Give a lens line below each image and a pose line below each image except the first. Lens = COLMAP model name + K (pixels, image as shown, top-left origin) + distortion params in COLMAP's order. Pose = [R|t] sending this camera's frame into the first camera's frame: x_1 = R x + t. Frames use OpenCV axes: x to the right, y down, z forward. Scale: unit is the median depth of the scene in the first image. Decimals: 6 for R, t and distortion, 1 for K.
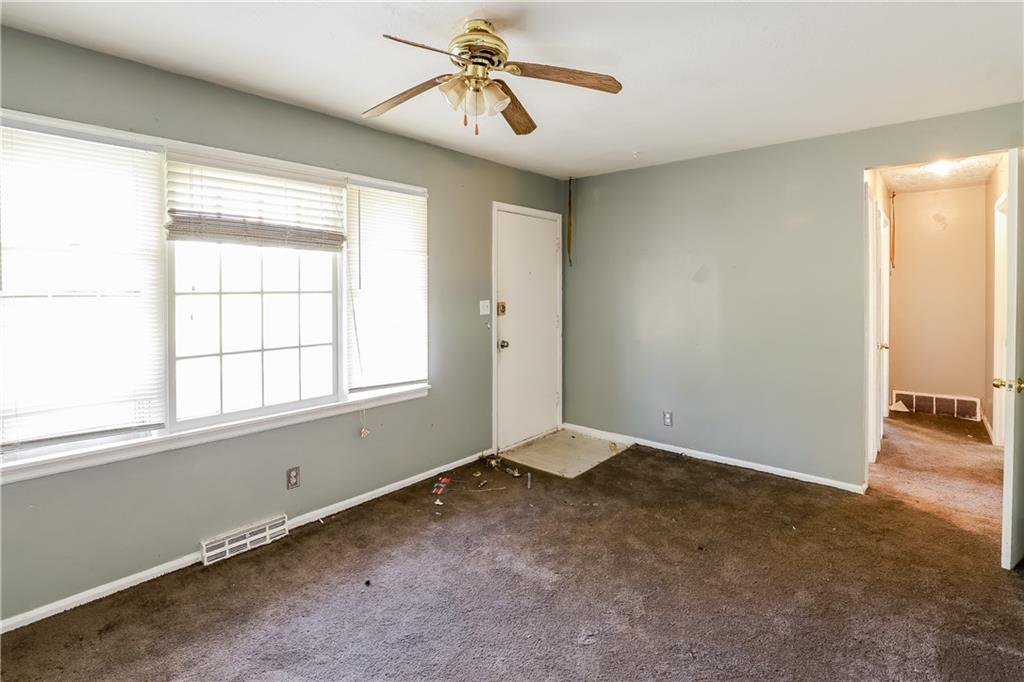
lens RADIAL K [[486.0, 0, 510.8], [0, 486.0, 296.6], [0, 0, 1]] dist [-0.002909, -0.000259]
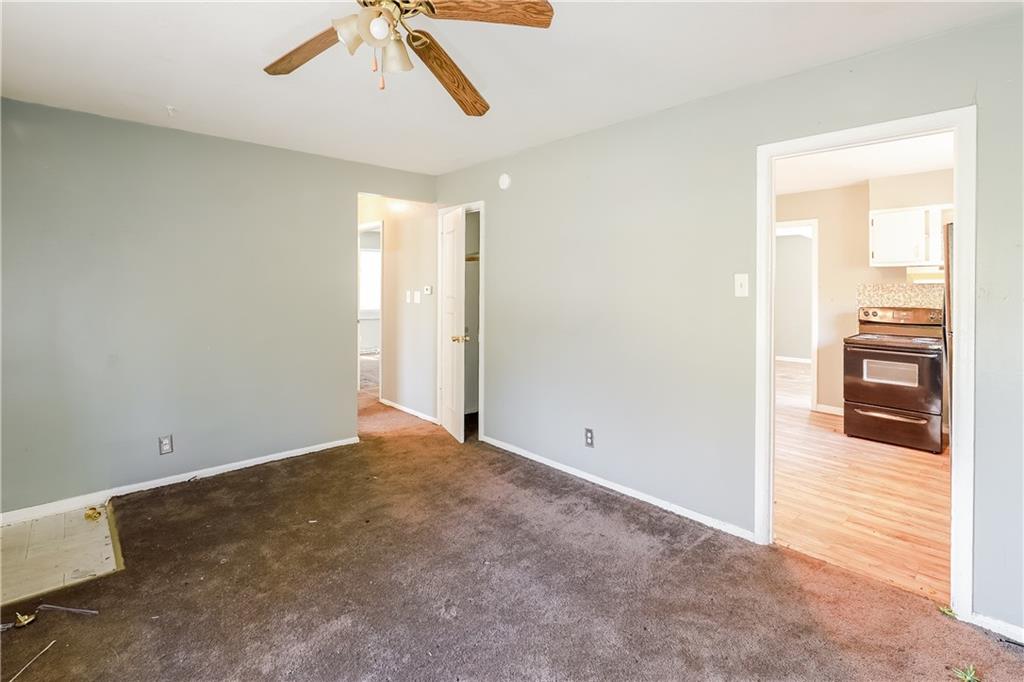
lens RADIAL K [[486.0, 0, 510.8], [0, 486.0, 296.6], [0, 0, 1]] dist [-0.002909, -0.000259]
pose [[0.105202, -0.011353, 0.994386, -0.494344], [0.009602, 0.999900, 0.010400, 0.007030], [-0.994405, 0.008454, 0.105300, 0.431960]]
